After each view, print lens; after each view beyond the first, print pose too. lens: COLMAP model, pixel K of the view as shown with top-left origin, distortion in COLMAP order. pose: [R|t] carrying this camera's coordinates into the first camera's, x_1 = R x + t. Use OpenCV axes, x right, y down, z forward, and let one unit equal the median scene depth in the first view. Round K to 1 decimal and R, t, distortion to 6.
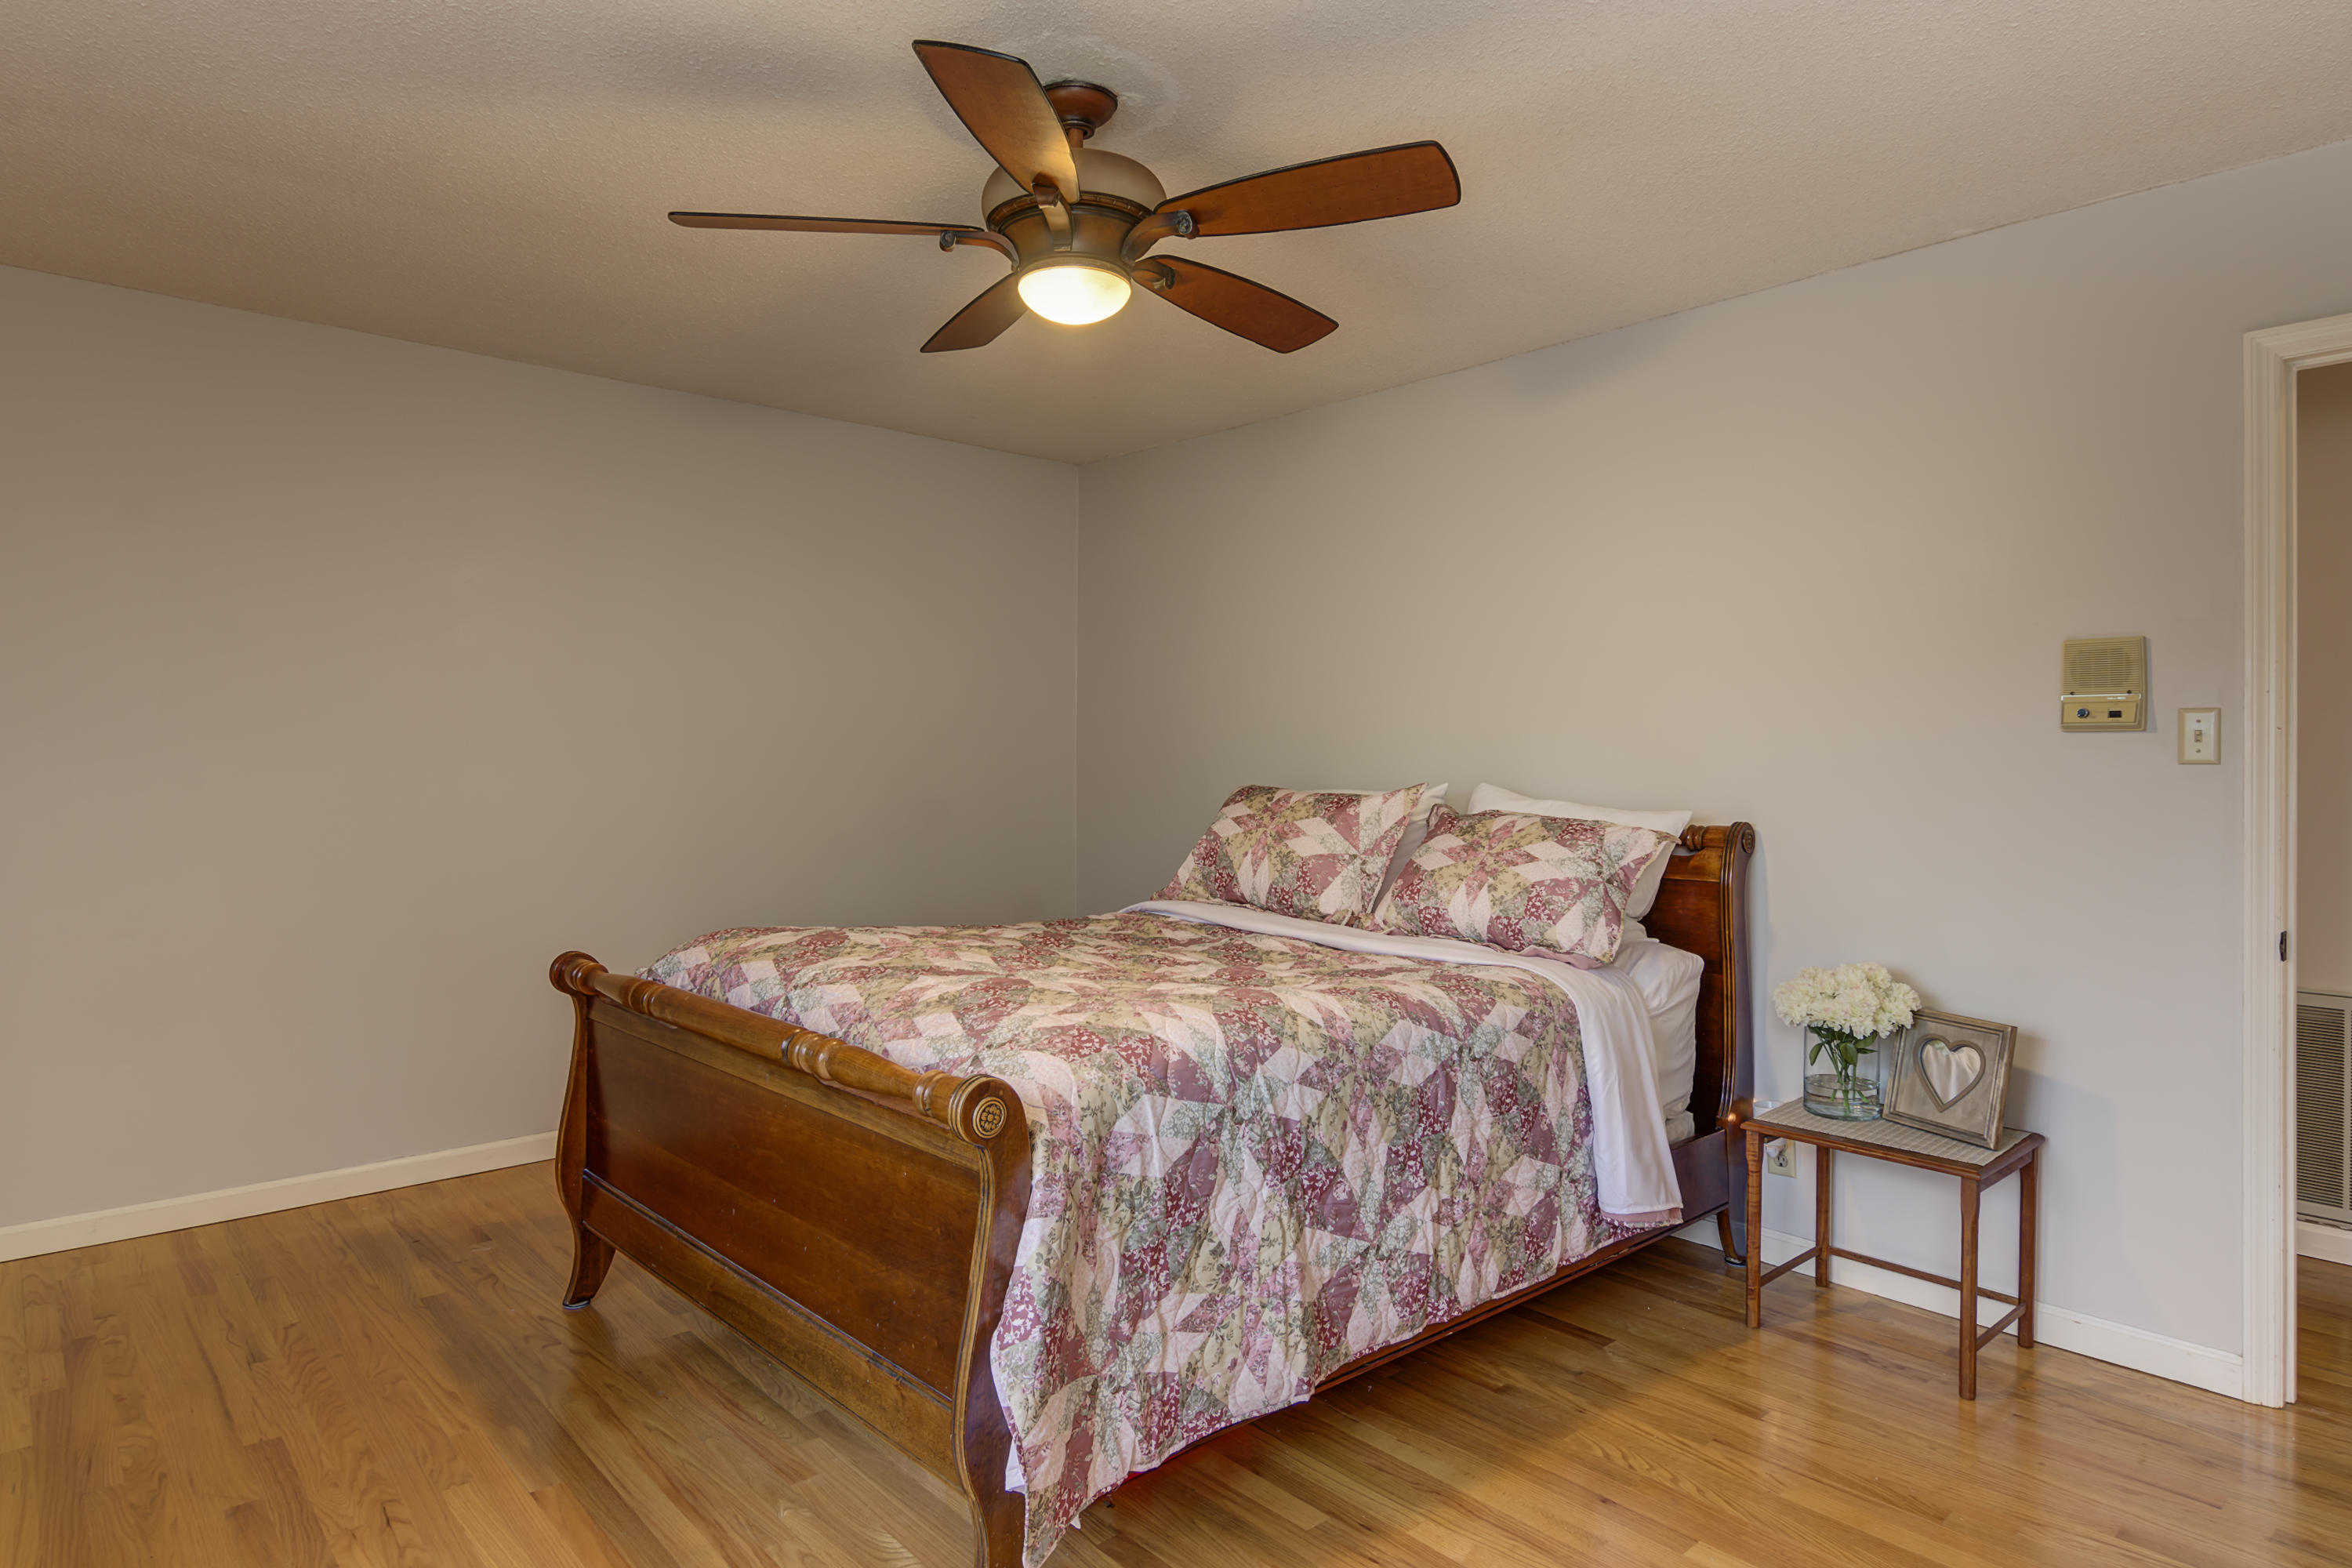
lens RADIAL K [[1344.0, 0, 1188.6], [0, 1344.0, 775.3], [0, 0, 1]] dist [-0.001344, -0.013331]
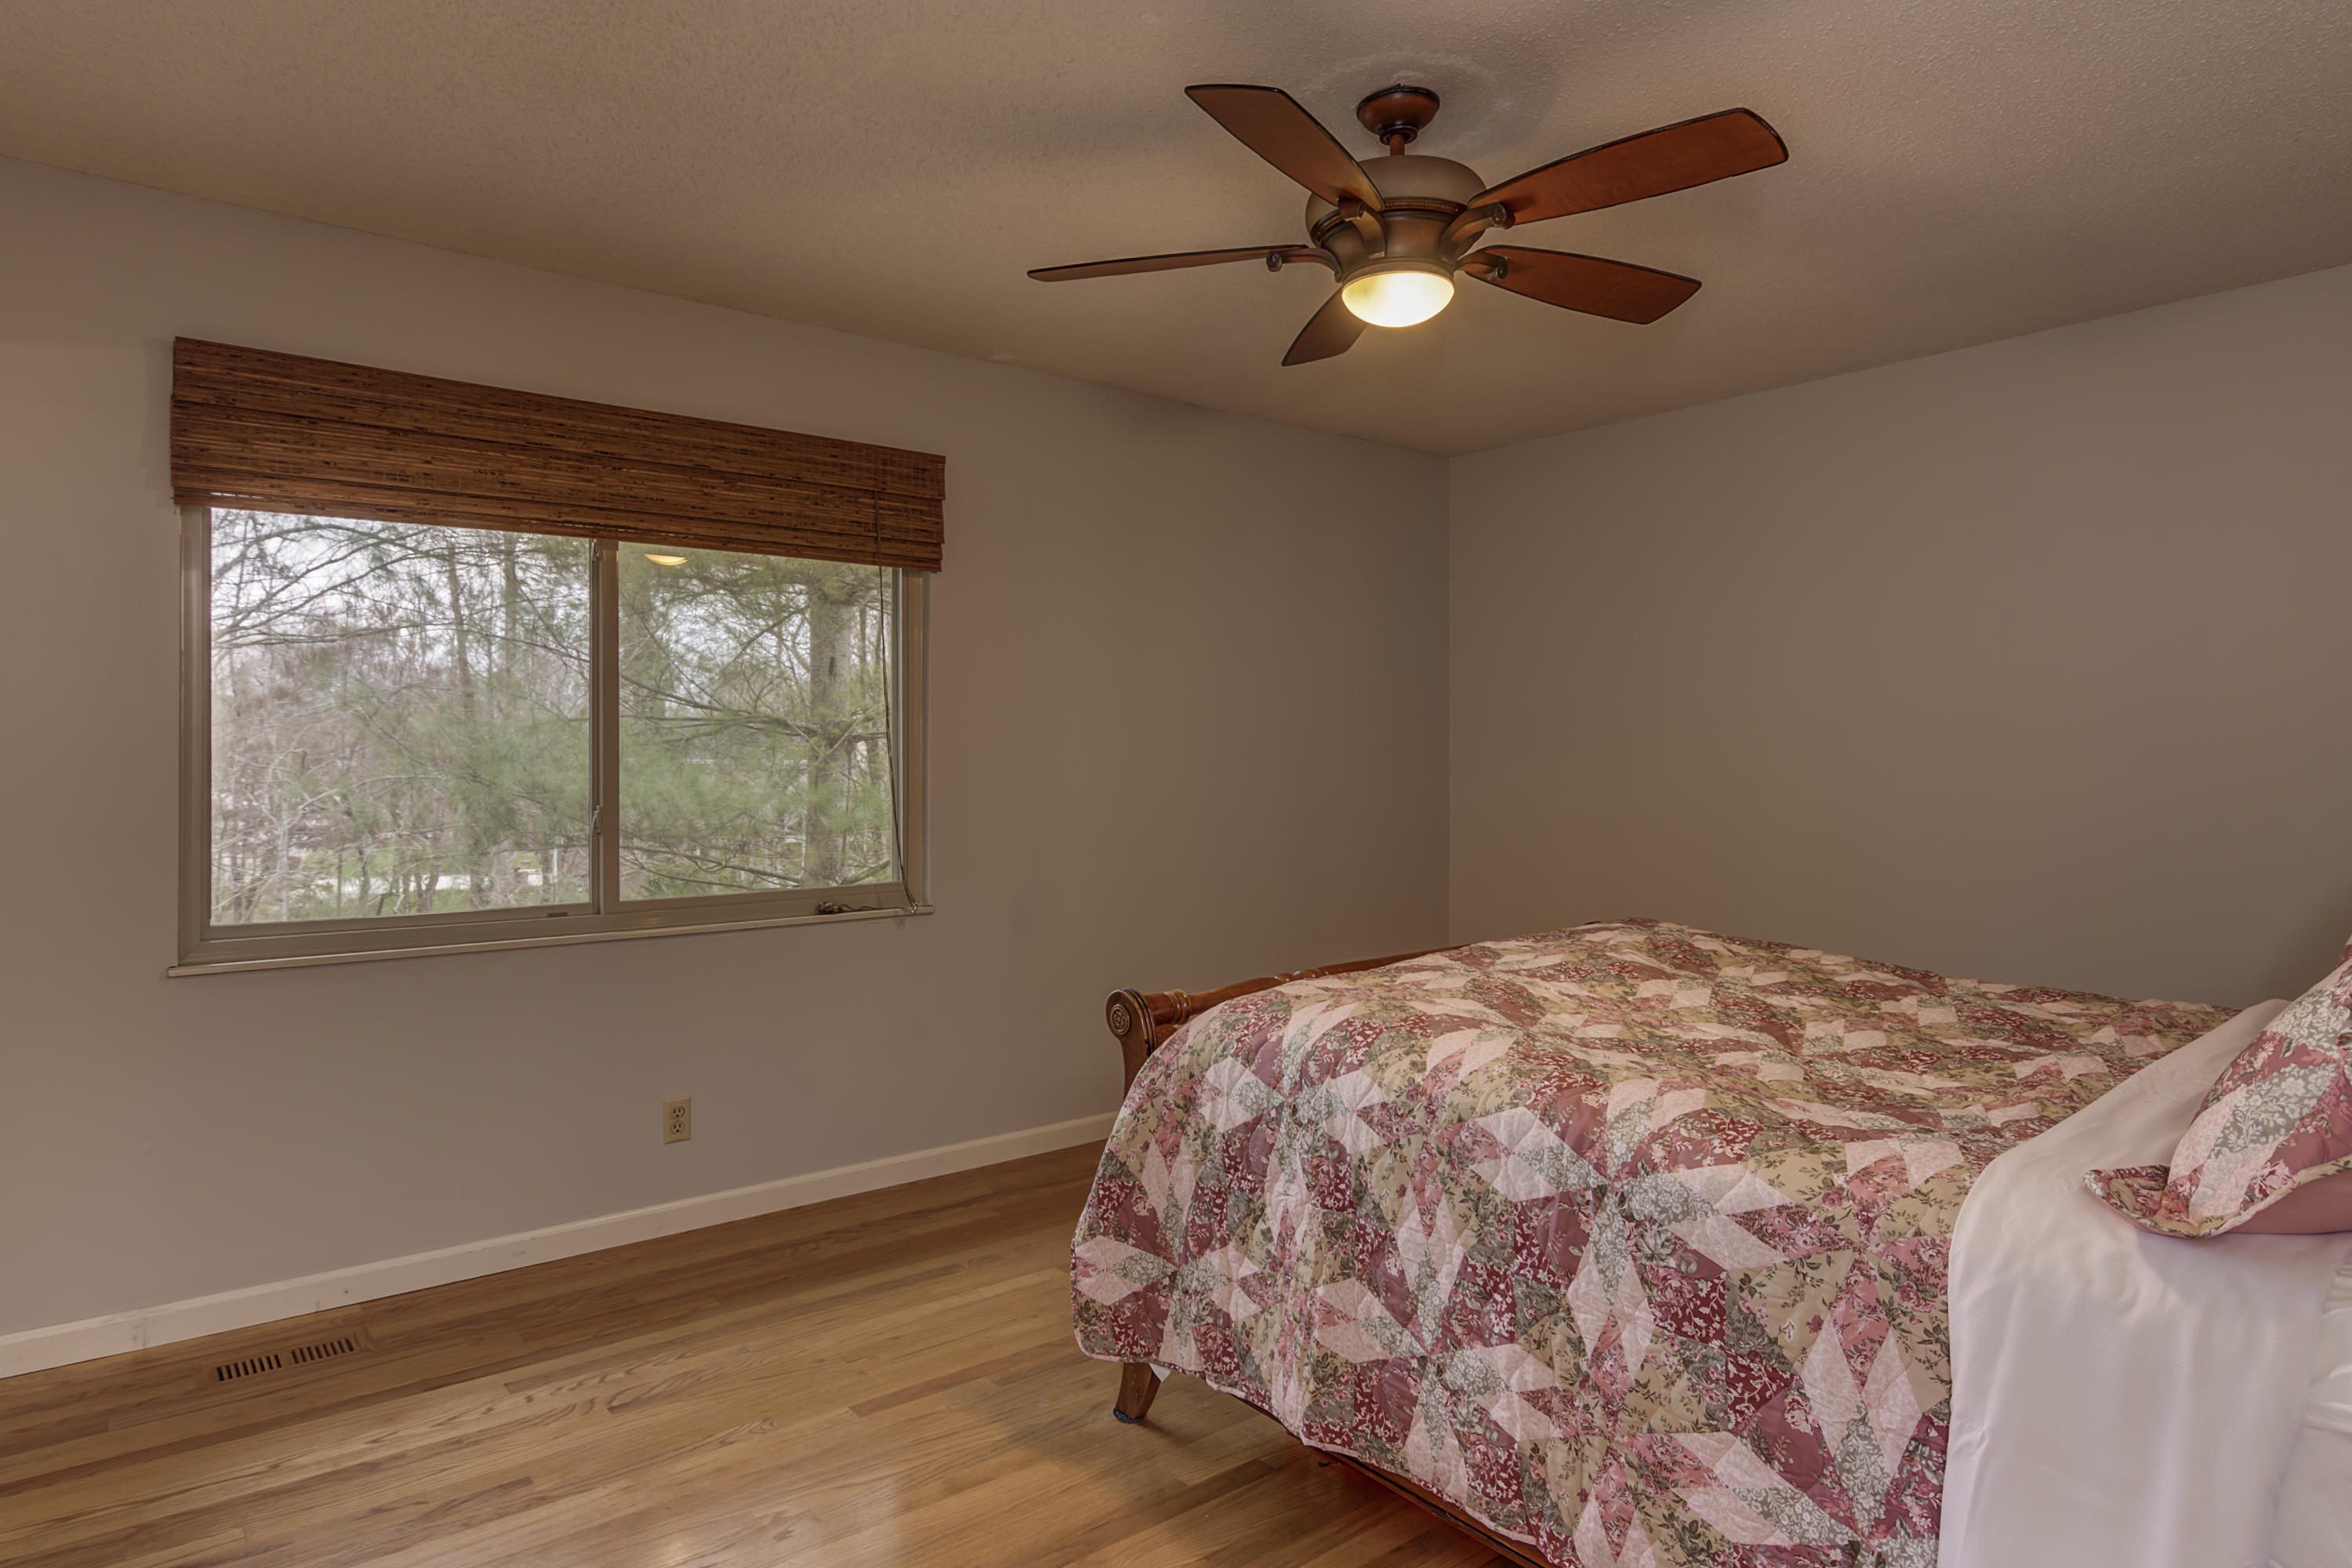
lens RADIAL K [[1344.0, 0, 1188.6], [0, 1344.0, 775.3], [0, 0, 1]] dist [-0.001344, -0.013331]
pose [[-0.050392, 0.012687, -0.998649, 0.944976], [-0.009980, 0.999863, 0.013206, -0.007633], [0.998680, 0.010632, -0.050259, 0.897135]]
